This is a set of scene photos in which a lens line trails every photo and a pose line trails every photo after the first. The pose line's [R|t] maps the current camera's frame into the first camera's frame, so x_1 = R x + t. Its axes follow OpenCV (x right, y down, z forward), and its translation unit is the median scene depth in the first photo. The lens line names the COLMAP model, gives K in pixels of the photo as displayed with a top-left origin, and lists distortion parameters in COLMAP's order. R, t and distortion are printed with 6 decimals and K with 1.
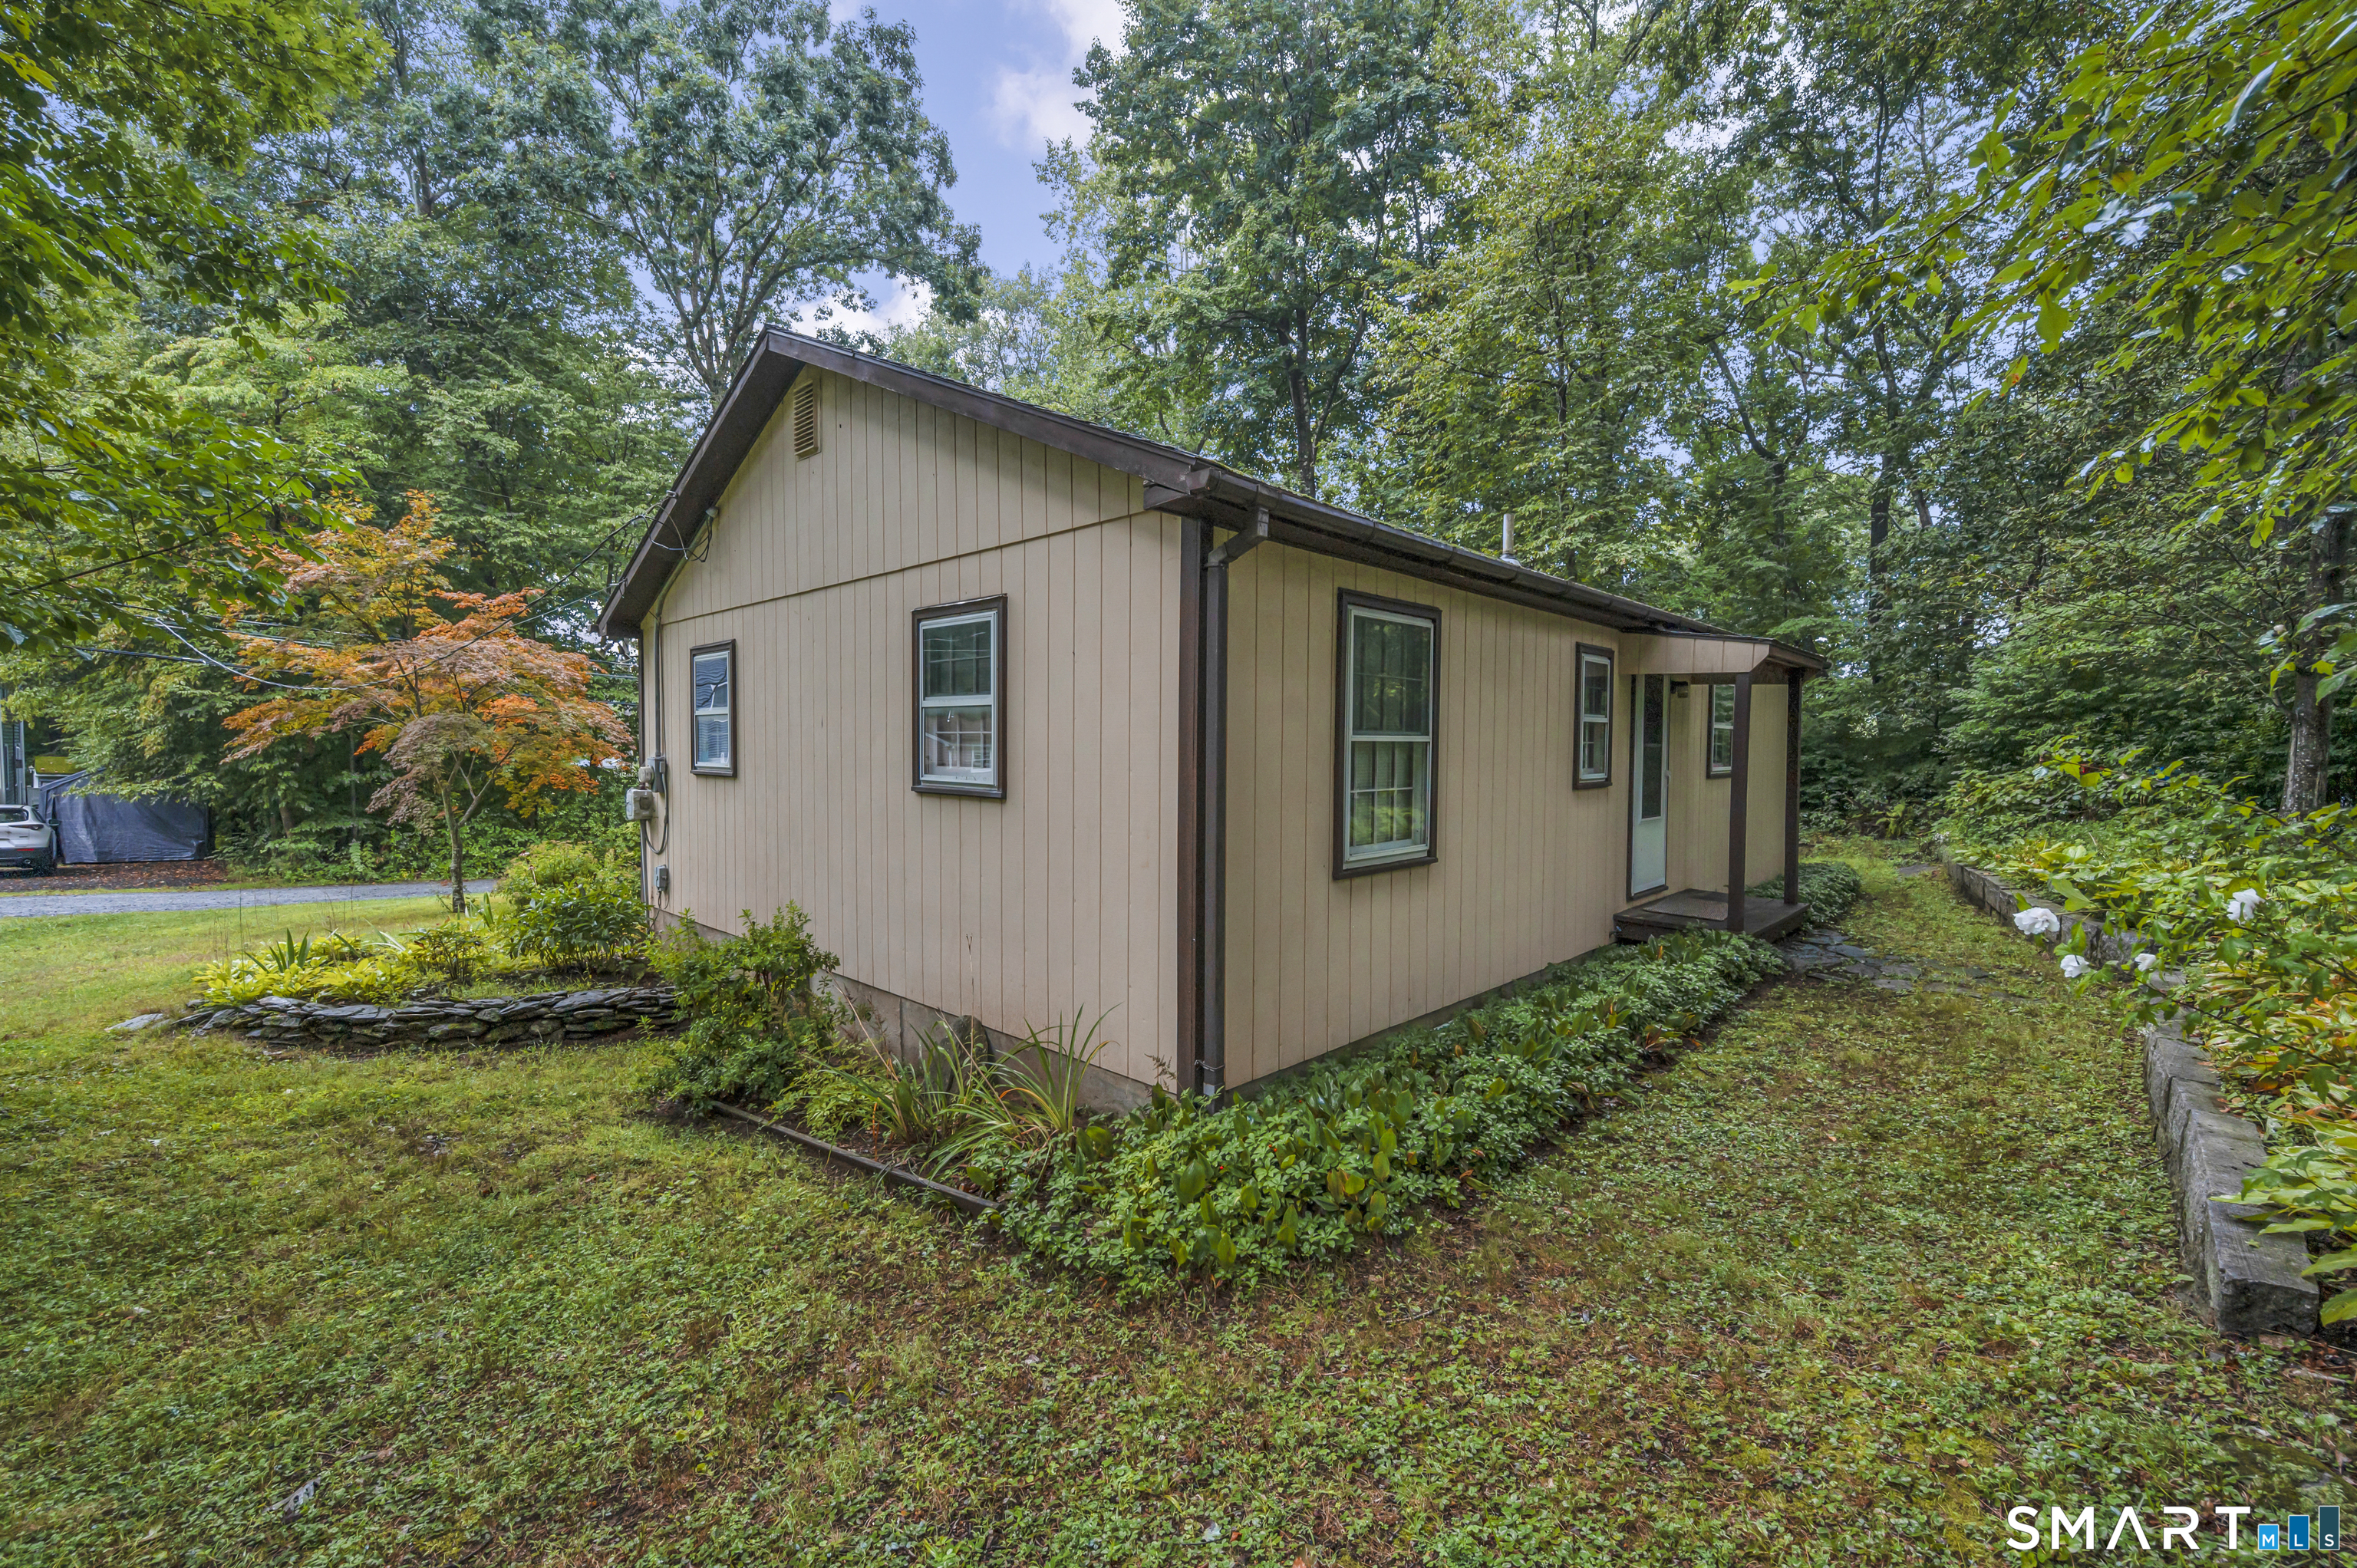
lens RADIAL K [[952.7, 0, 1276.9], [0, 952.7, 776.9], [0, 0, 1]] dist [-0.003333, 0.000103]
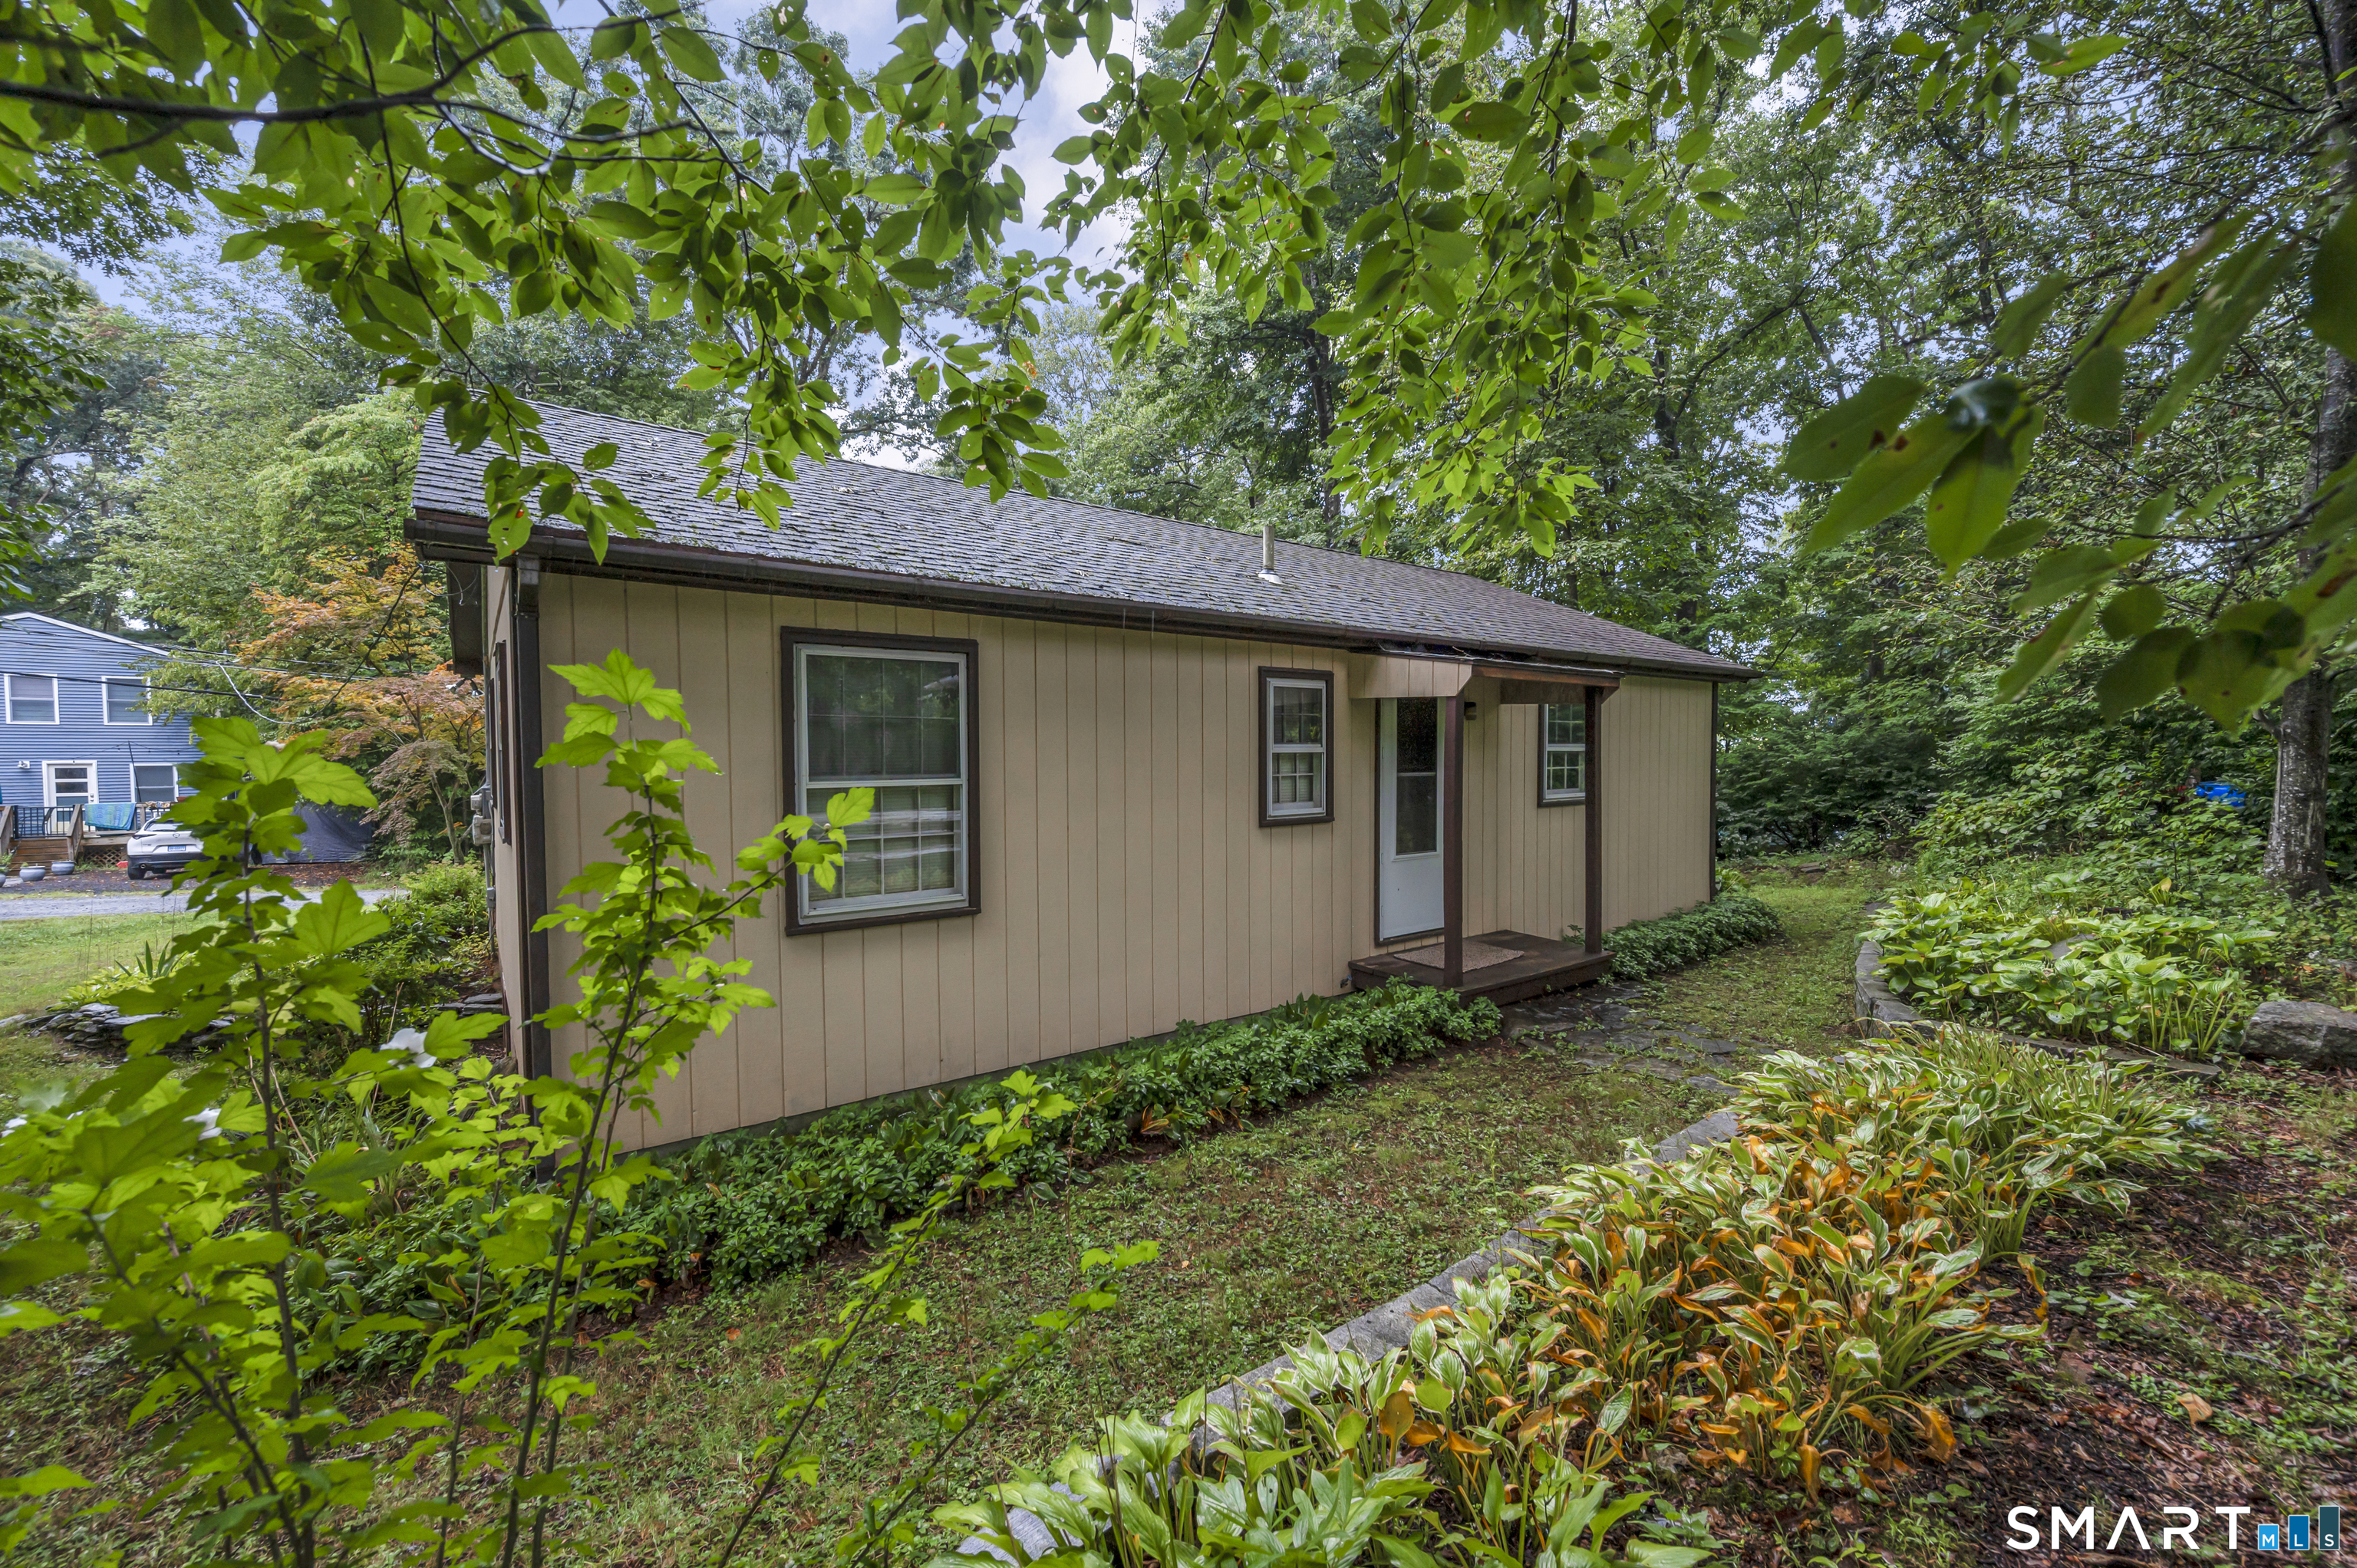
lens RADIAL K [[952.7, 0, 1260.5], [0, 952.7, 772.8], [0, 0, 1]] dist [-0.003333, 0.000103]
pose [[0.987142, -0.002544, -0.159823, 0.310836], [0.000775, 0.999938, -0.011132, -0.019098], [0.159842, 0.010865, 0.987083, 0.064537]]
